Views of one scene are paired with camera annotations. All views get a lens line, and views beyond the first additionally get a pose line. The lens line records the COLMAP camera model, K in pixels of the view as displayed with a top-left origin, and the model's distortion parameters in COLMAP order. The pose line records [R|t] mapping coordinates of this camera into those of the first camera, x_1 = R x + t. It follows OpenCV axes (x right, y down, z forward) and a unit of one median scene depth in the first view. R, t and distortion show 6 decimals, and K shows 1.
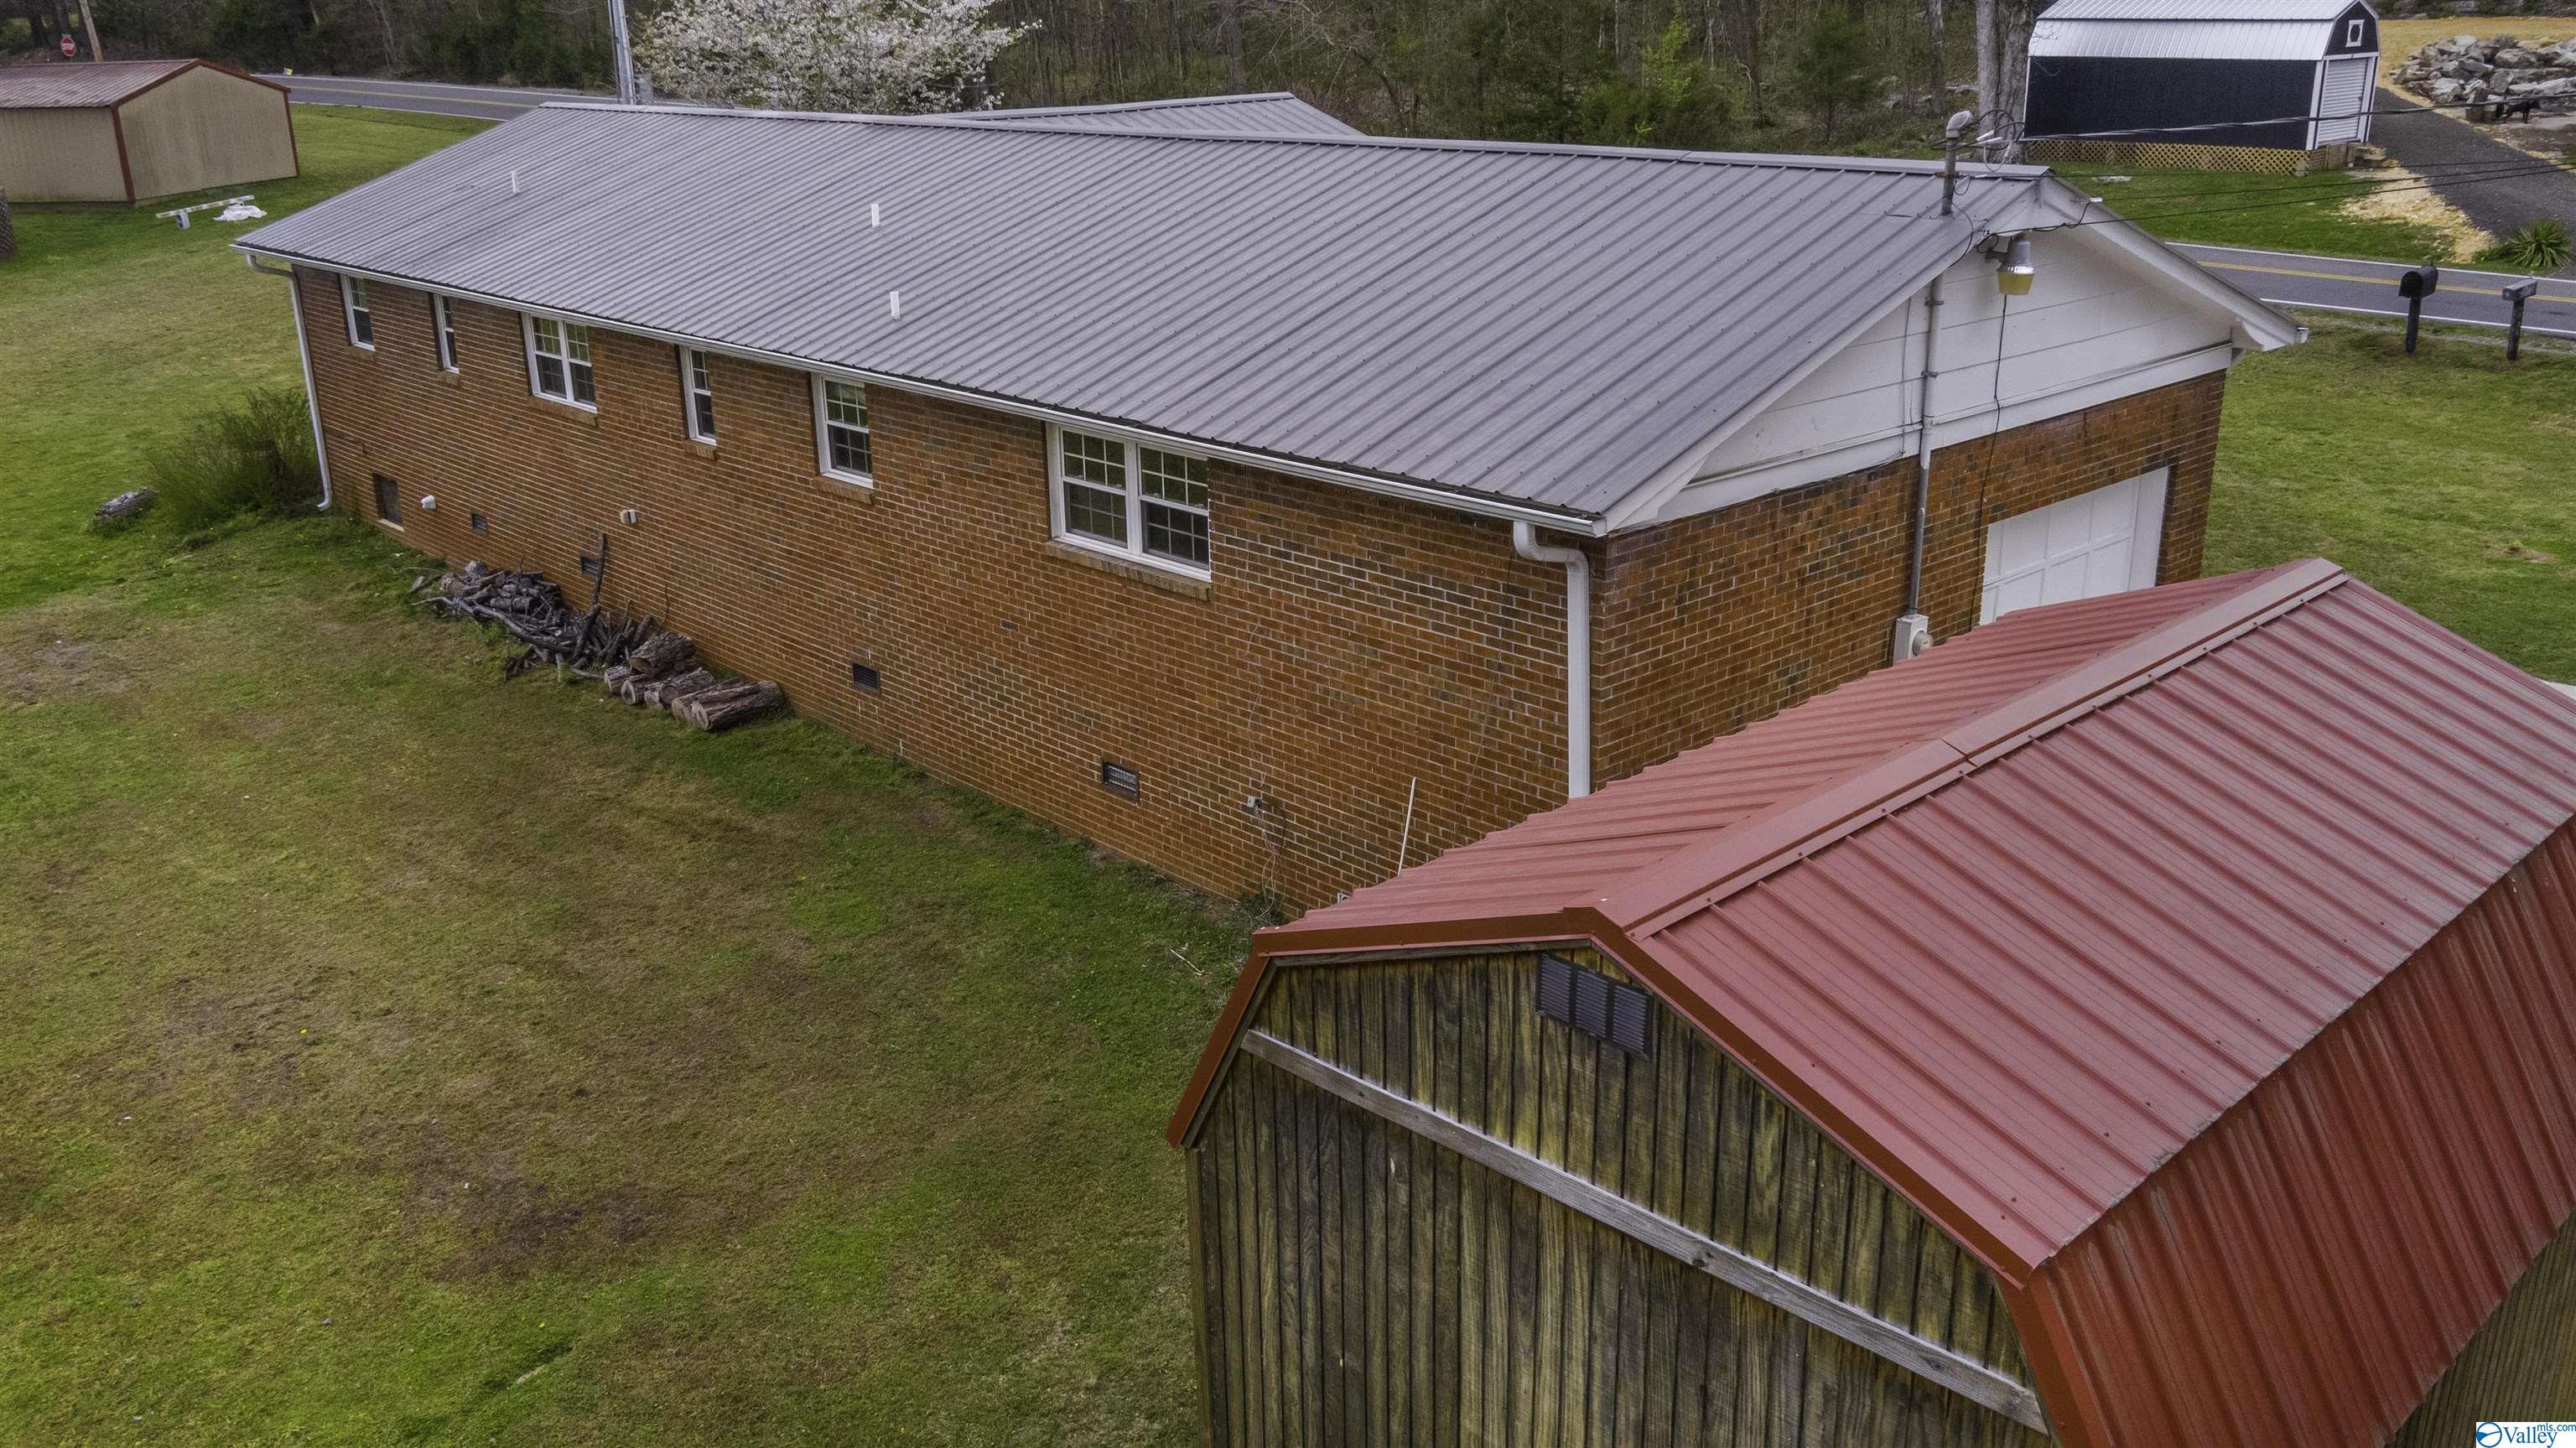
lens RADIAL K [[2086.8, 0, 1296.9], [0, 2086.8, 708.8], [0, 0, 1]] dist [-0.051486, 0.040274]
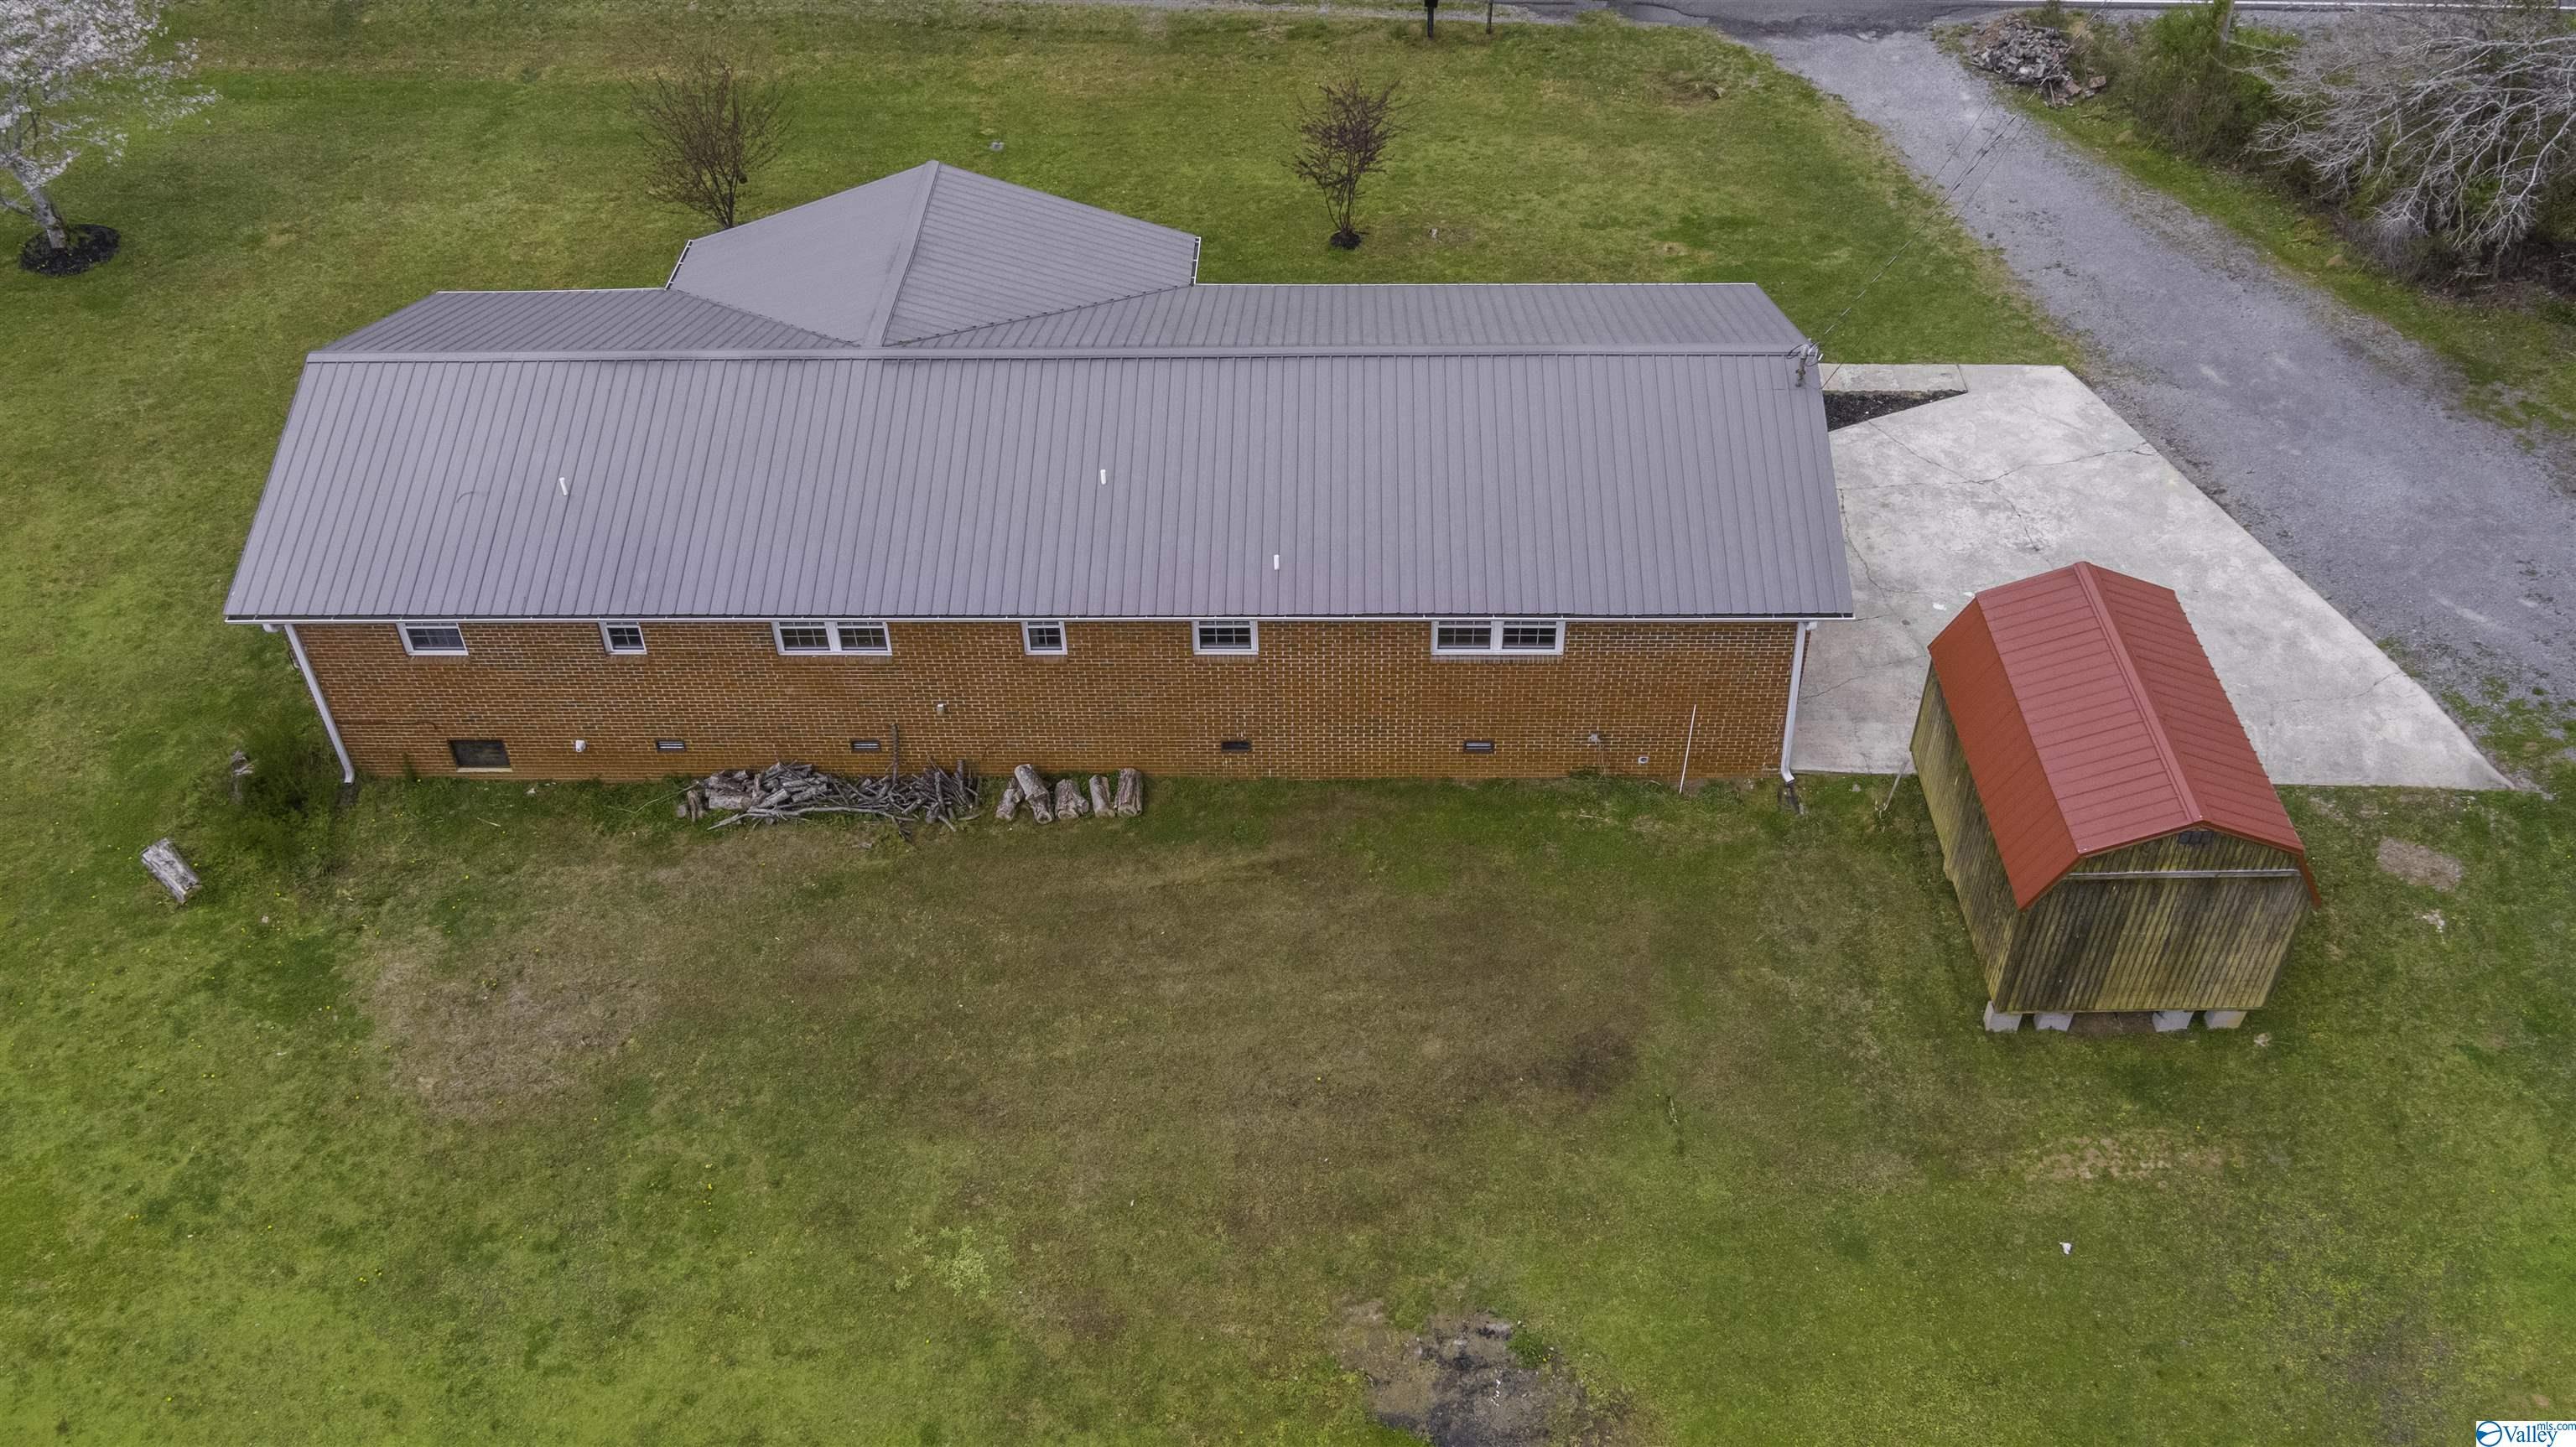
lens RADIAL K [[2086.7, 0, 1283.8], [0, 2086.7, 742.4], [0, 0, 1]] dist [-0.051486, 0.040274]
pose [[0.694929, -0.471904, 0.542569, -2.337581], [0.232655, 0.861503, 0.451313, -1.648144], [-0.680401, -0.187399, 0.708474, -0.476282]]
